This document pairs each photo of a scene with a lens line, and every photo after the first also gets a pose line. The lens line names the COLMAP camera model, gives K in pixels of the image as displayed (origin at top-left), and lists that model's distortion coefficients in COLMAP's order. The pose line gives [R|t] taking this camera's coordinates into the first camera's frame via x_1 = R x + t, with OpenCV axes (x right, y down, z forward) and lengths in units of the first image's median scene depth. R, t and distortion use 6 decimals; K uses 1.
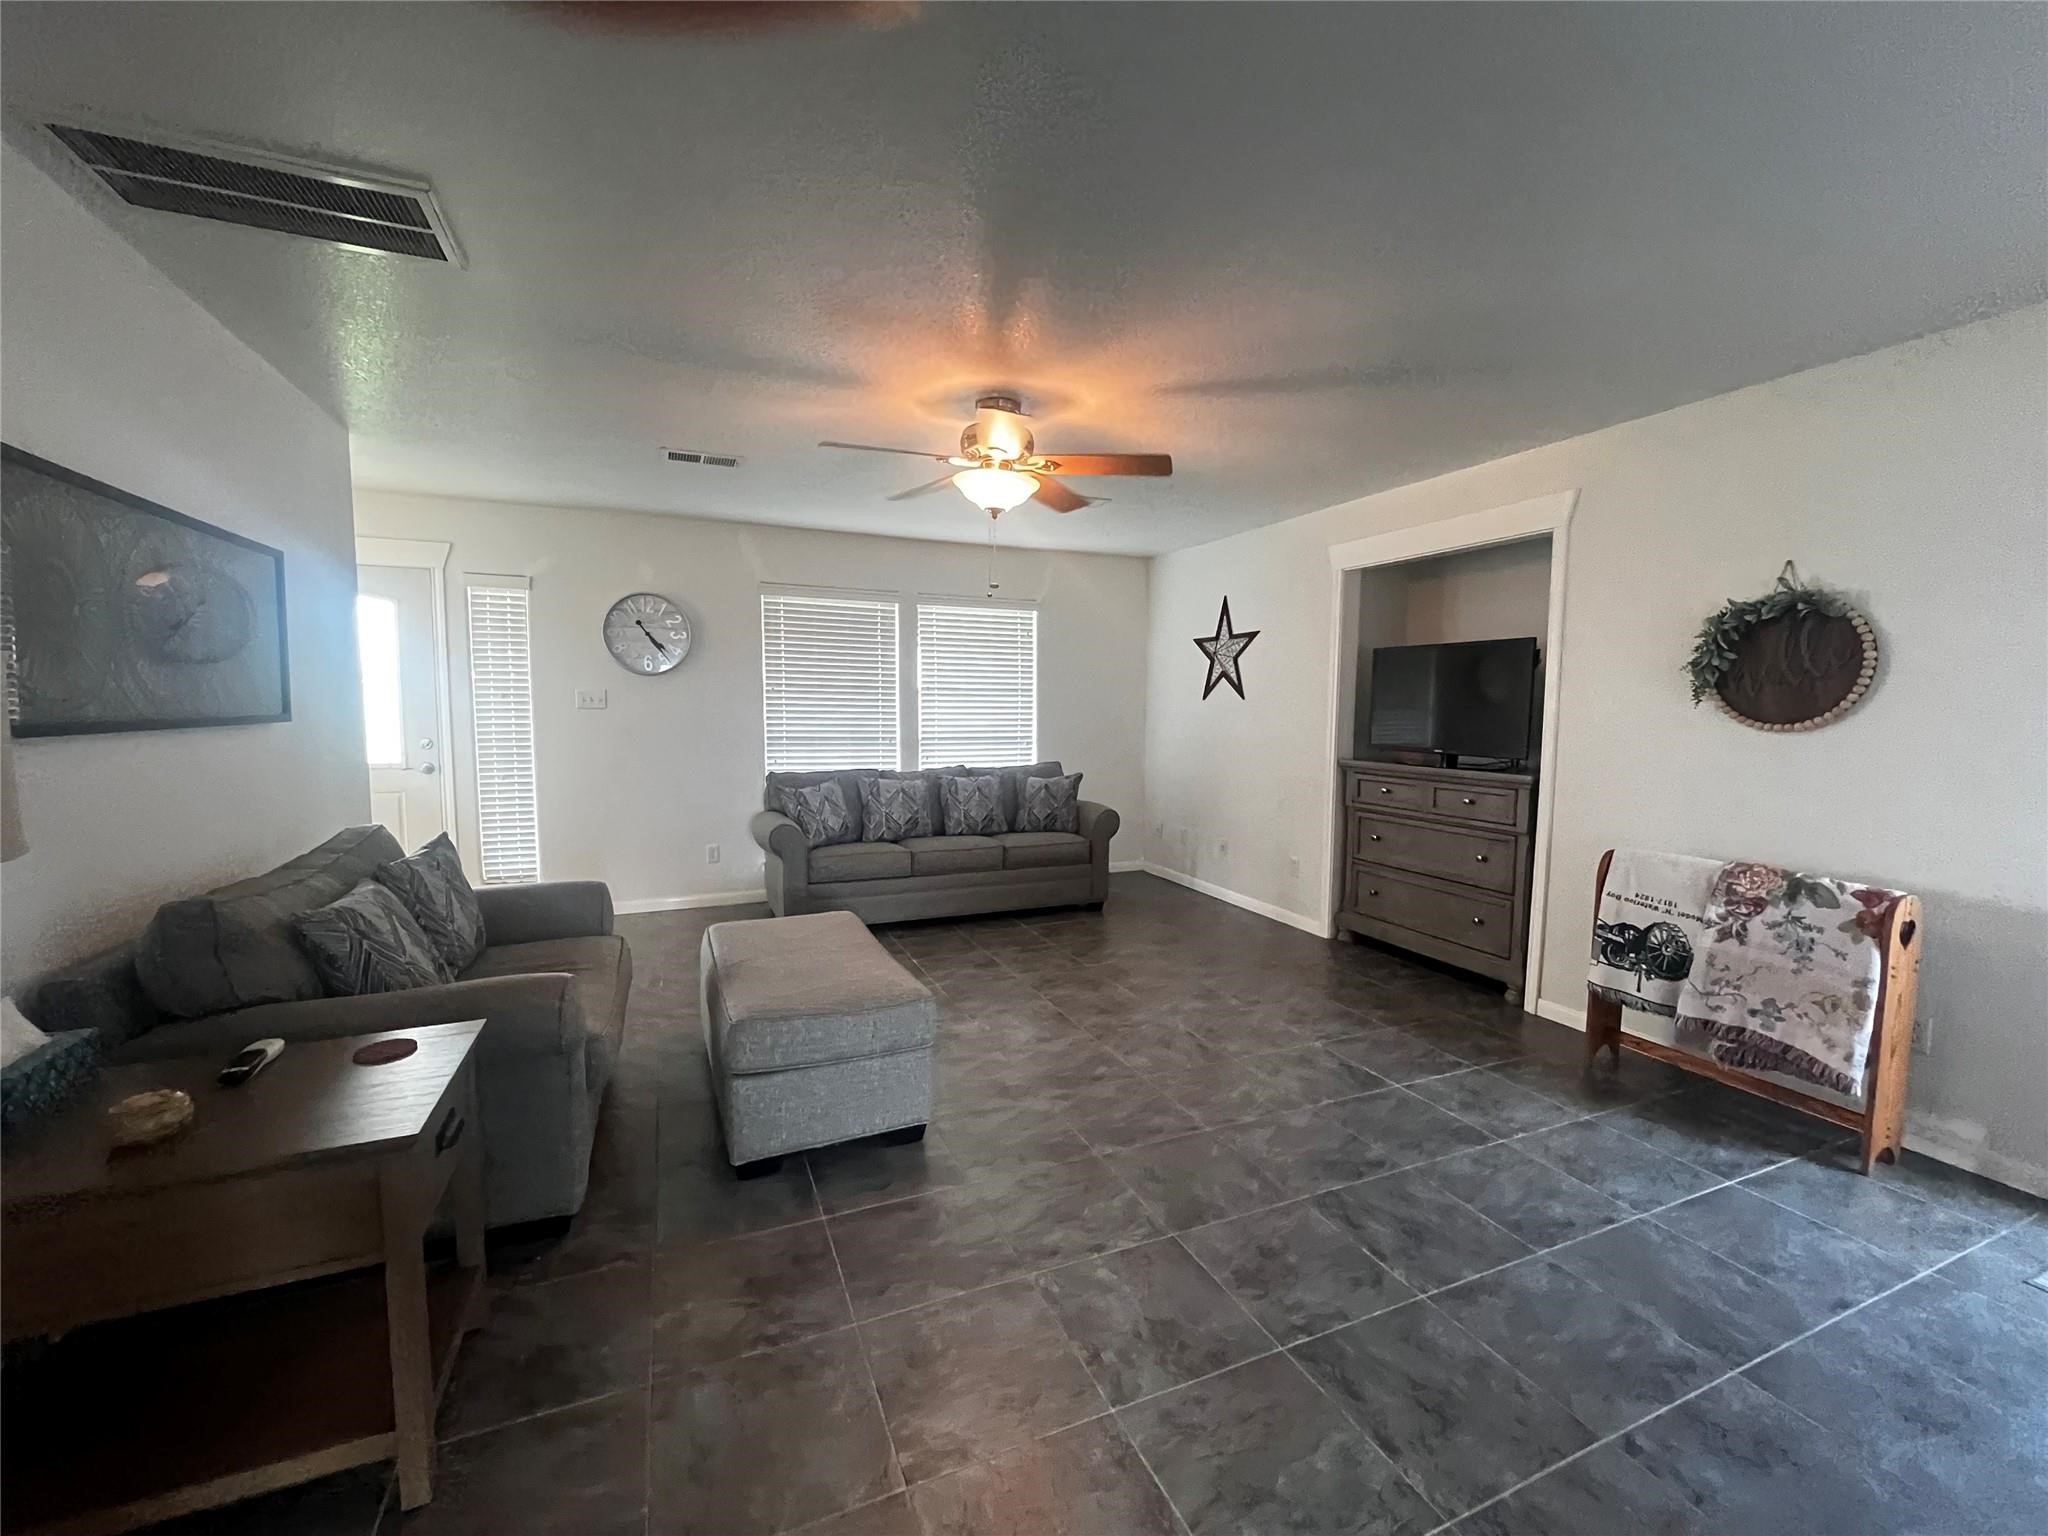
lens RADIAL K [[822.8, 0, 1022.6], [0, 822.8, 768.2], [0, 0, 1]] dist [0.001237, -0.001340]
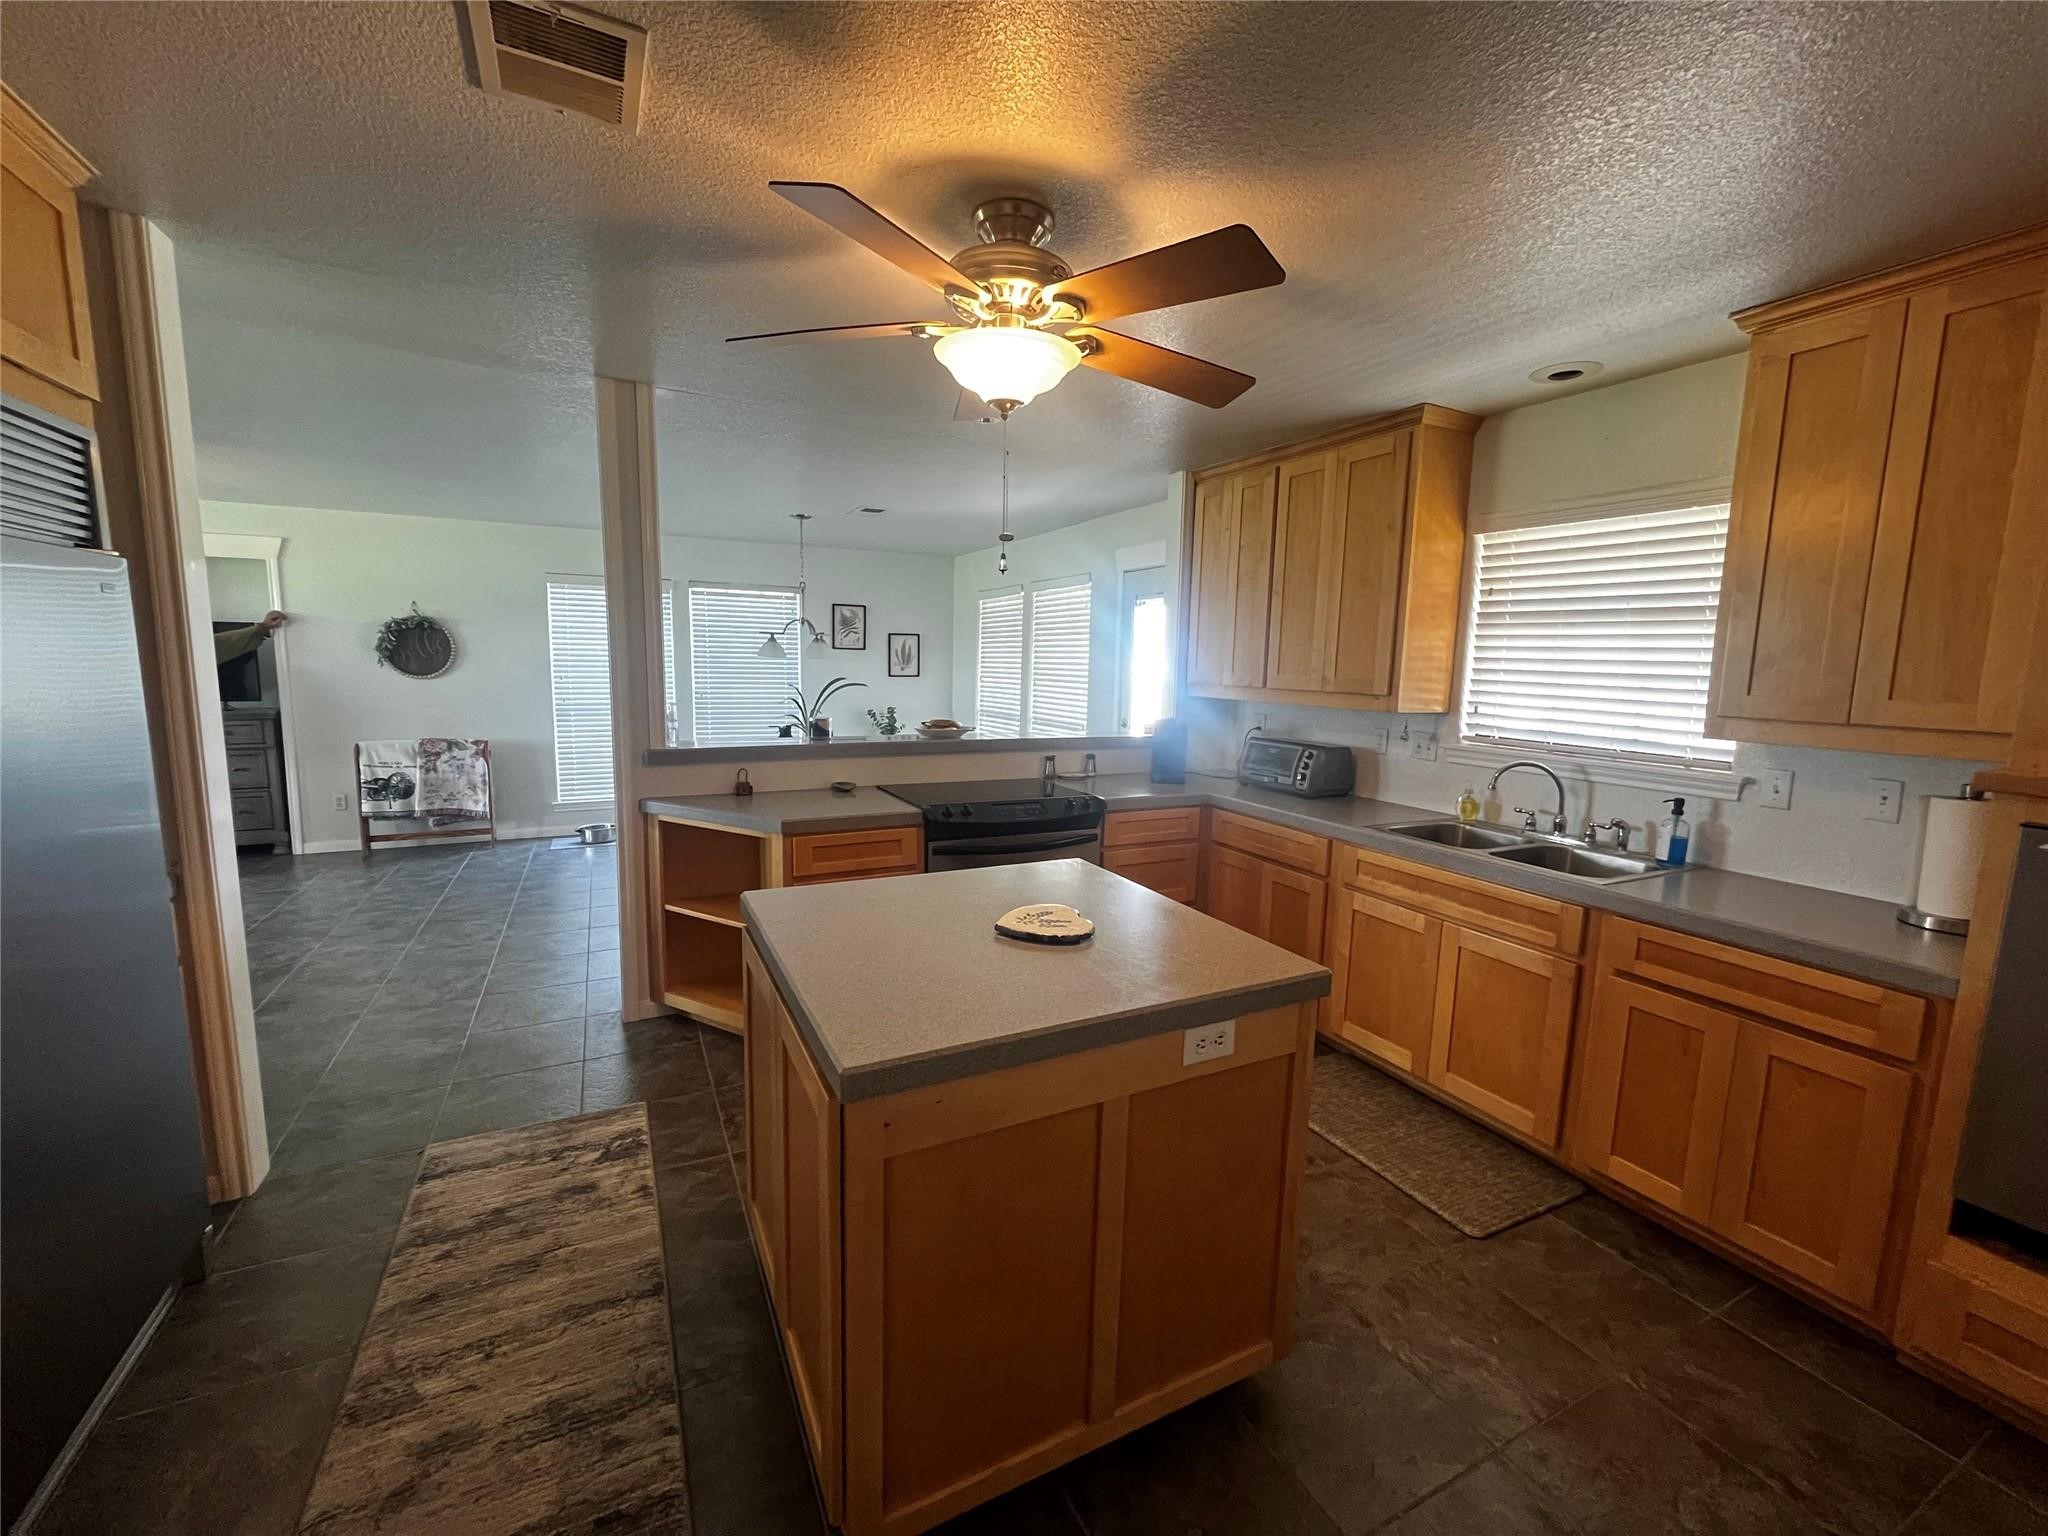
lens RADIAL K [[822.8, 0, 1022.5], [0, 822.8, 768.5], [0, 0, 1]] dist [0.001237, -0.001340]
pose [[-0.063274, -0.140591, 0.988044, -1.261196], [0.059920, 0.987706, 0.144380, -0.025929], [-0.996196, 0.068339, -0.054072, -0.426865]]
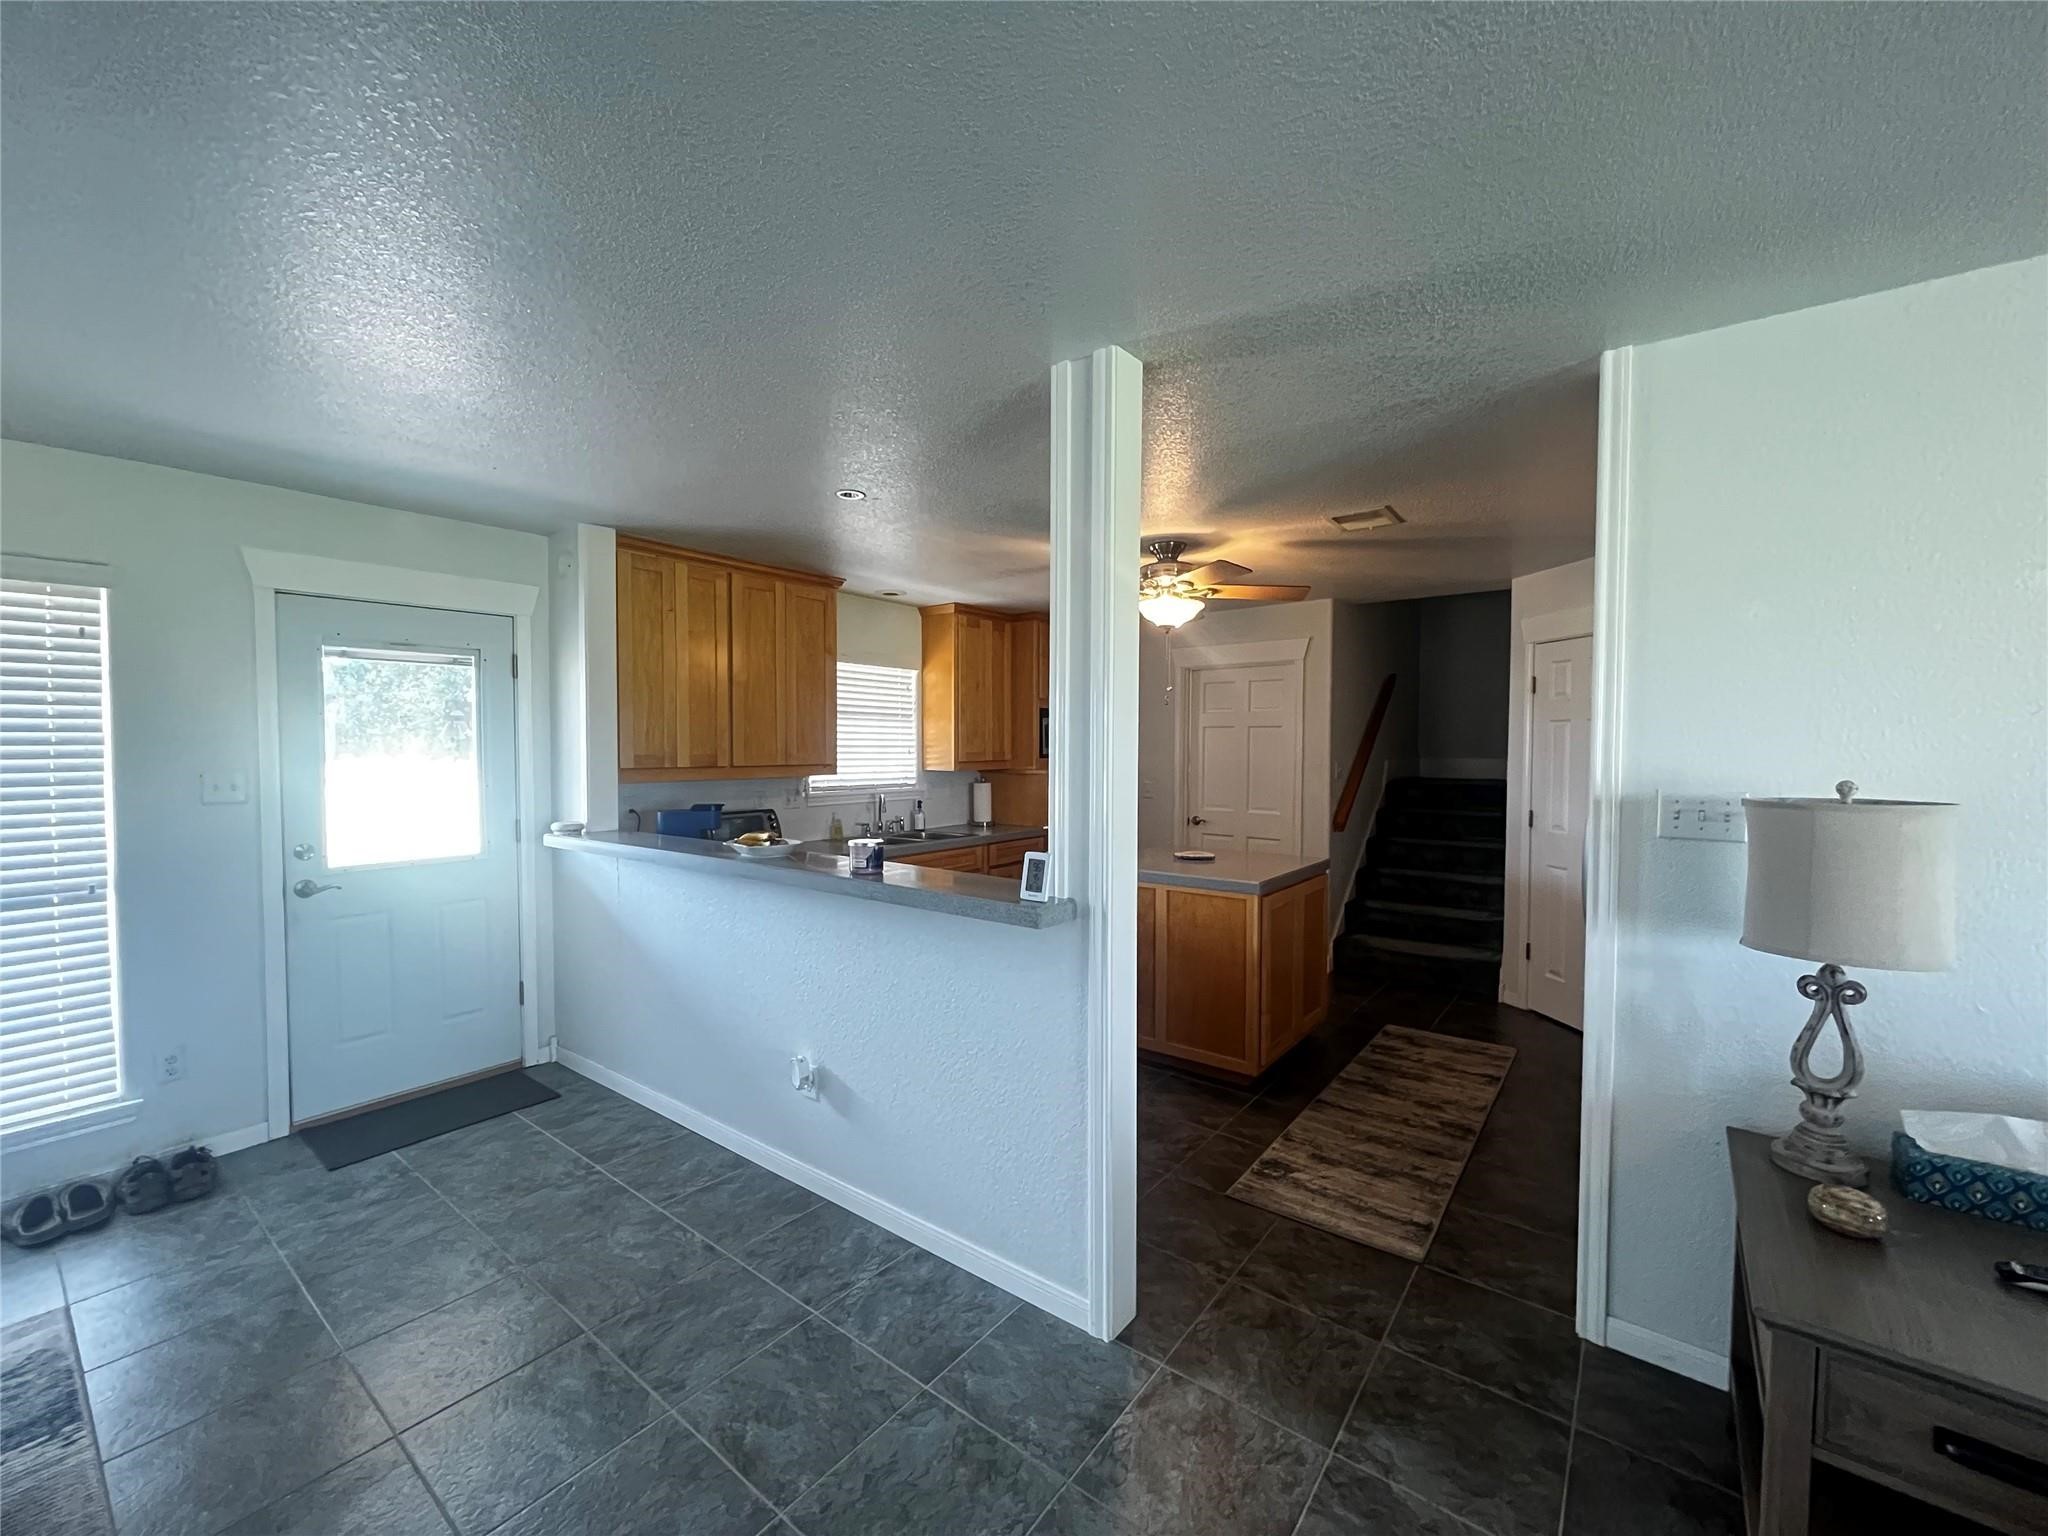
lens RADIAL K [[822.8, 0, 1020.5], [0, 822.8, 768.2], [0, 0, 1]] dist [0.001237, -0.001340]
pose [[-0.873696, 0.005227, -0.486445, 0.205783], [-0.049138, 0.993880, 0.098935, -0.100620], [0.483985, 0.110342, -0.868092, 0.562370]]
